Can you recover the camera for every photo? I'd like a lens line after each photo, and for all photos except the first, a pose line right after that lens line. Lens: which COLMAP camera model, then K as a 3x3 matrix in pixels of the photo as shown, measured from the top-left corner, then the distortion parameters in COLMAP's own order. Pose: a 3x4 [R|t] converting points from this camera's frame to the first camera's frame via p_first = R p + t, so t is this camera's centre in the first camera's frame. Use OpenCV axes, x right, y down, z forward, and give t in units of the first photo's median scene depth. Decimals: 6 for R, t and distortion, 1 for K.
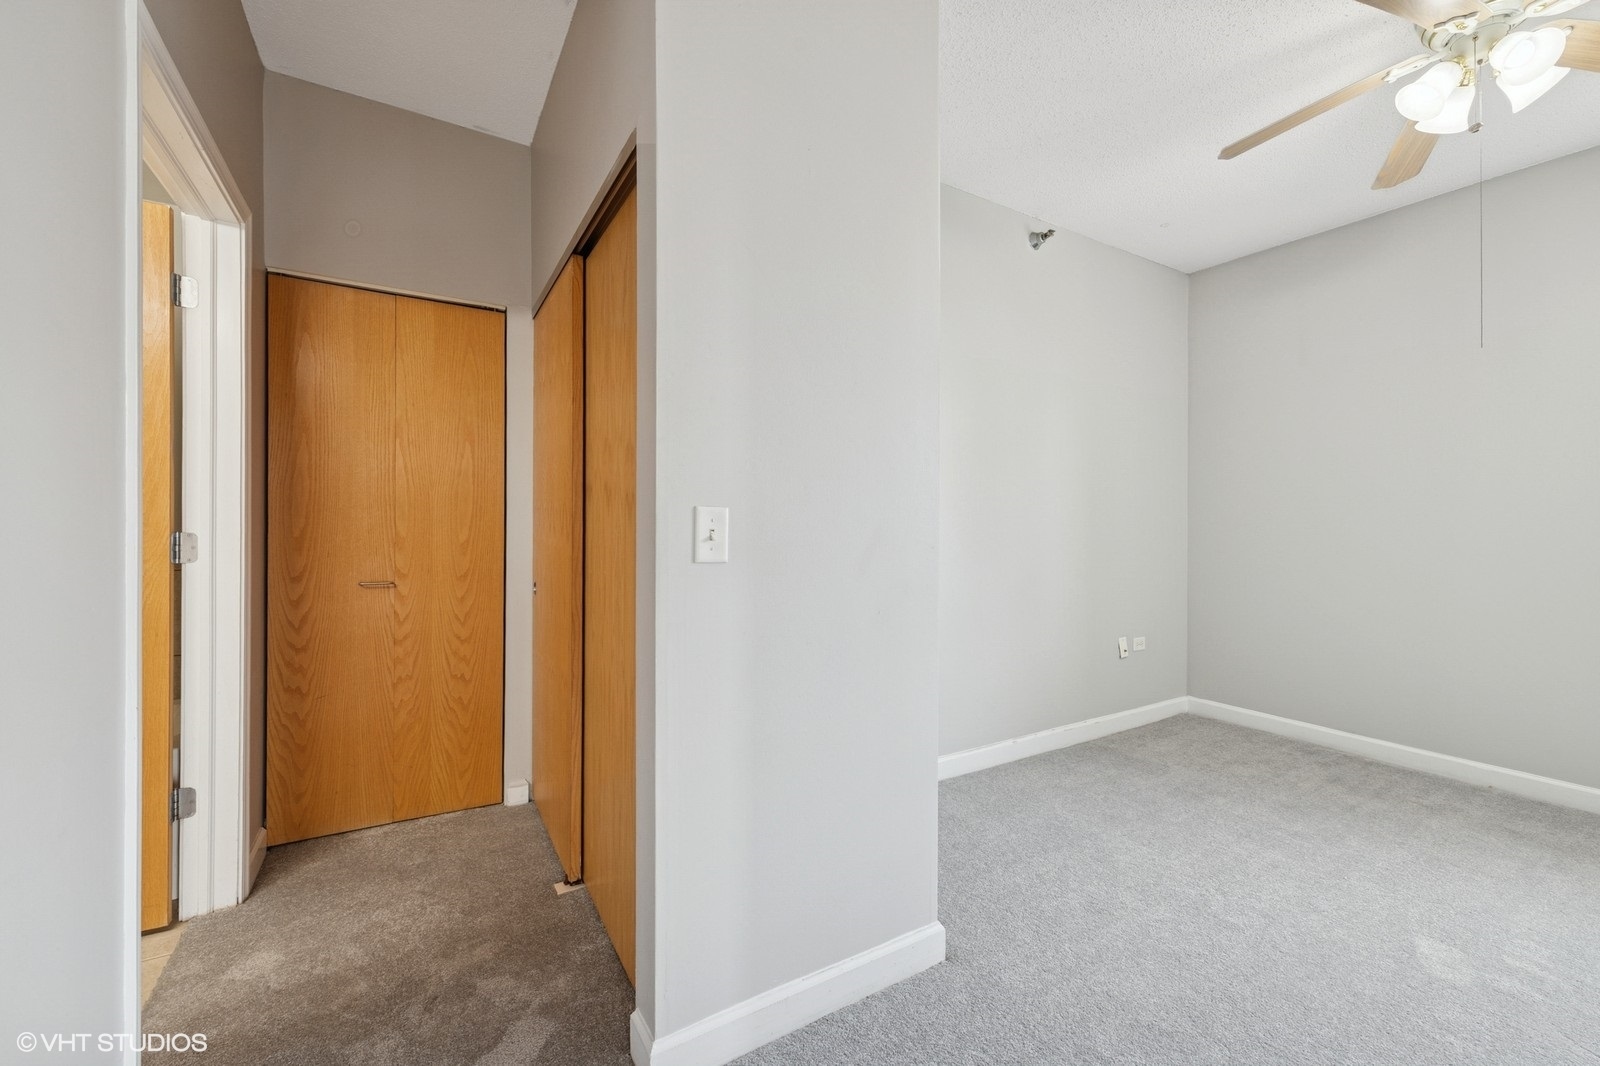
lens RADIAL K [[651.7, 0, 804.4], [0, 651.7, 523.0], [0, 0, 1]] dist [0.007803, -0.005966]
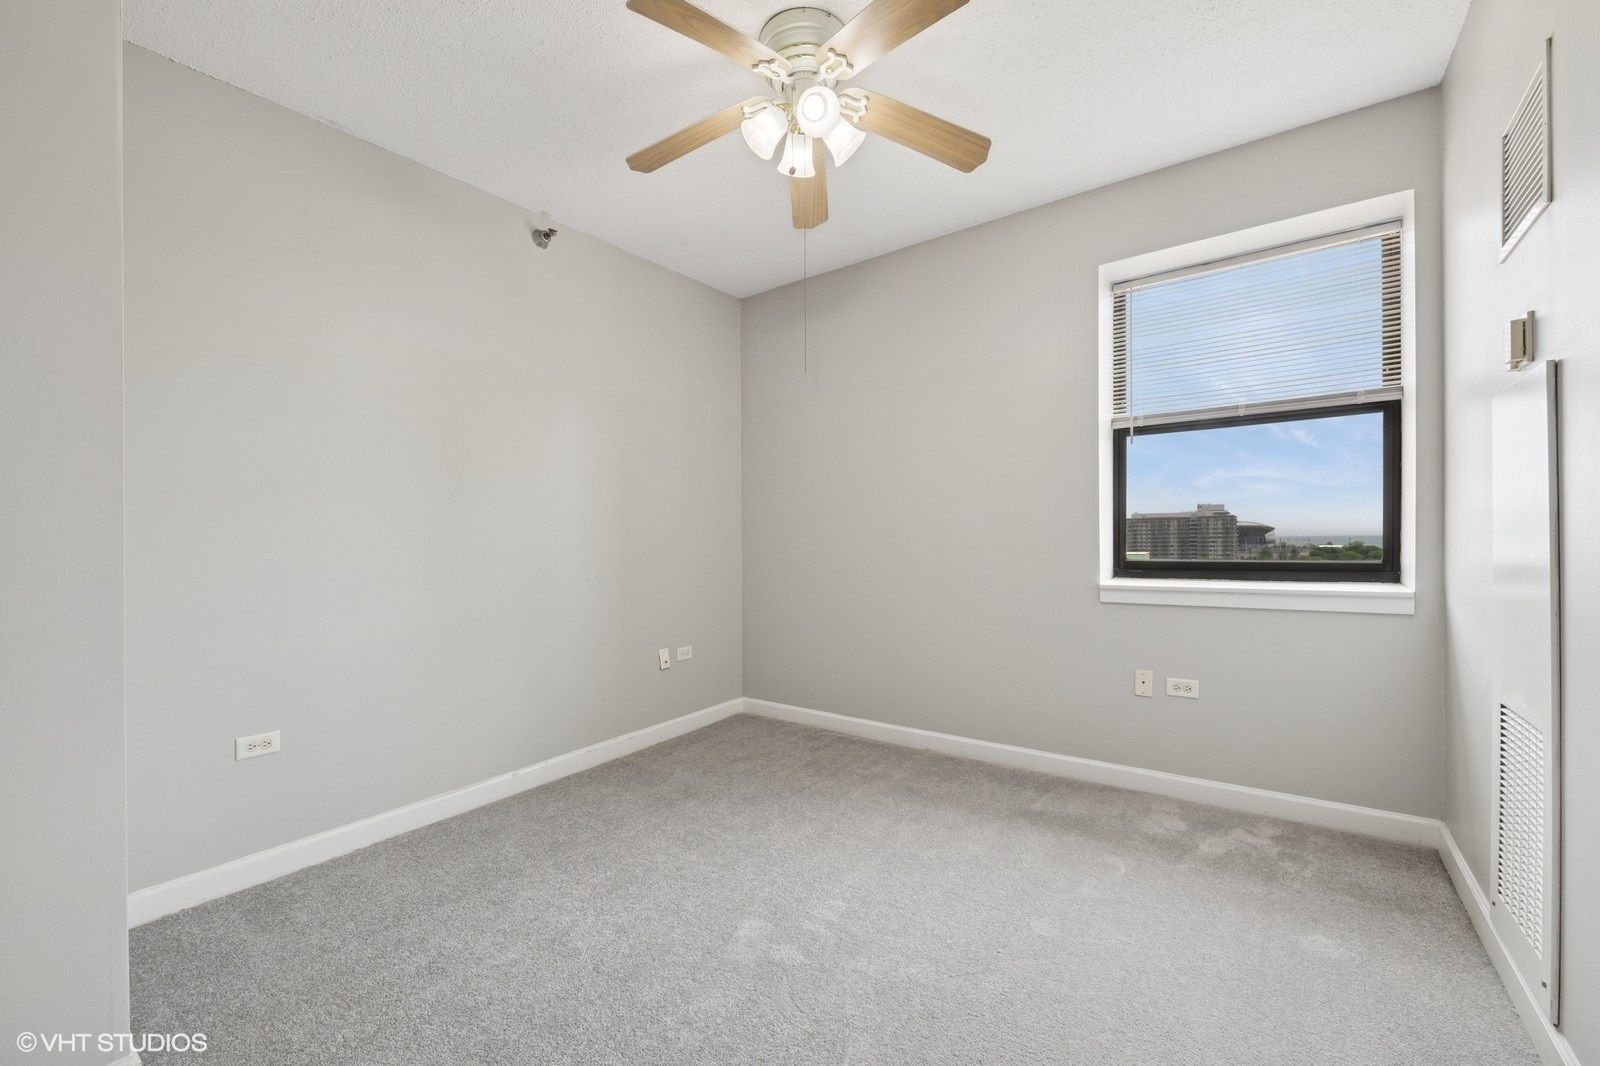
lens RADIAL K [[646.7, 0, 803.9], [0, 646.7, 539.2], [0, 0, 1]] dist [0.007344, -0.005404]
pose [[0.922910, -0.025577, 0.384164, 0.358456], [0.024636, 0.999669, 0.007370, 0.003972], [-0.384226, 0.002663, 0.923235, -0.010407]]
